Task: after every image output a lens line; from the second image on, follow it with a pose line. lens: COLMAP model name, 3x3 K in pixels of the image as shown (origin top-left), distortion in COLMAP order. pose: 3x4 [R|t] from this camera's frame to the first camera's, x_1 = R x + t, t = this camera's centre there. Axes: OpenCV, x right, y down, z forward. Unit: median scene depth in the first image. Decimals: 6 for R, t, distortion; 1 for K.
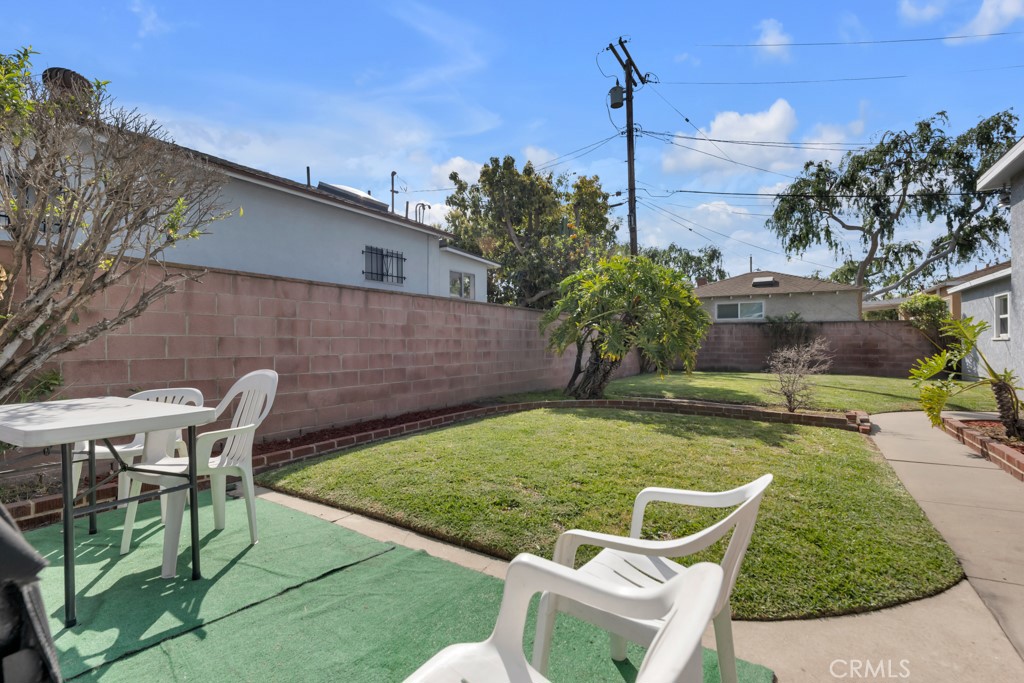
lens RADIAL K [[469.3, 0, 513.0], [0, 469.3, 342.0], [0, 0, 1]] dist [-0.001165, -0.000423]
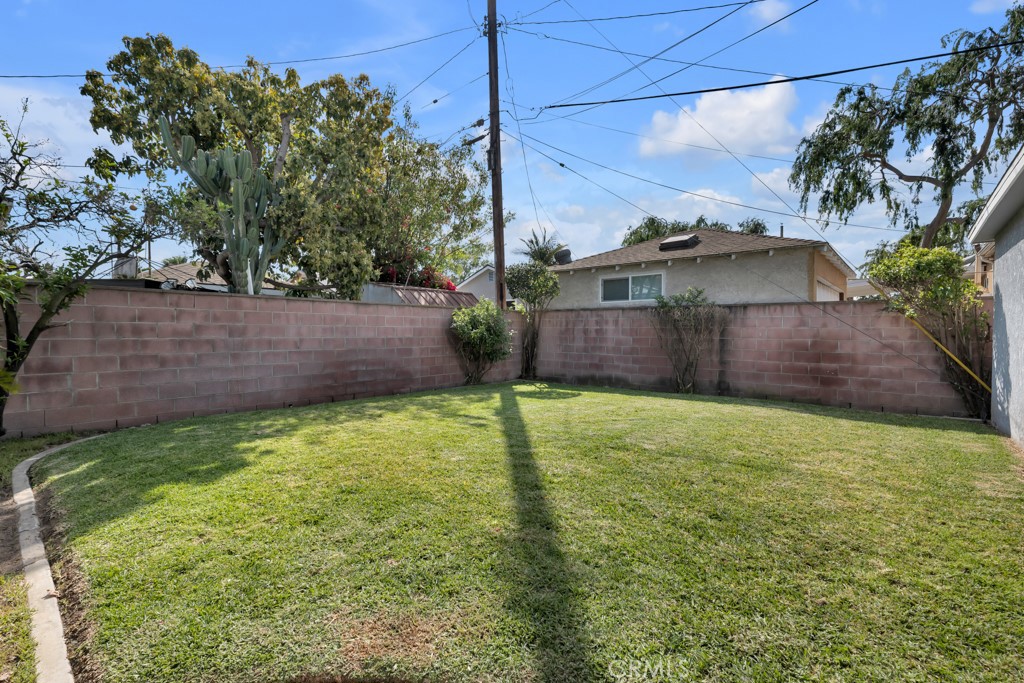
lens RADIAL K [[469.3, 0, 511.8], [0, 469.3, 341.6], [0, 0, 1]] dist [-0.001165, -0.000423]
pose [[0.988561, 0.005447, -0.150726, 0.414312], [-0.002187, 0.999760, 0.021786, -0.008076], [0.150808, -0.021207, 0.988336, 0.344045]]
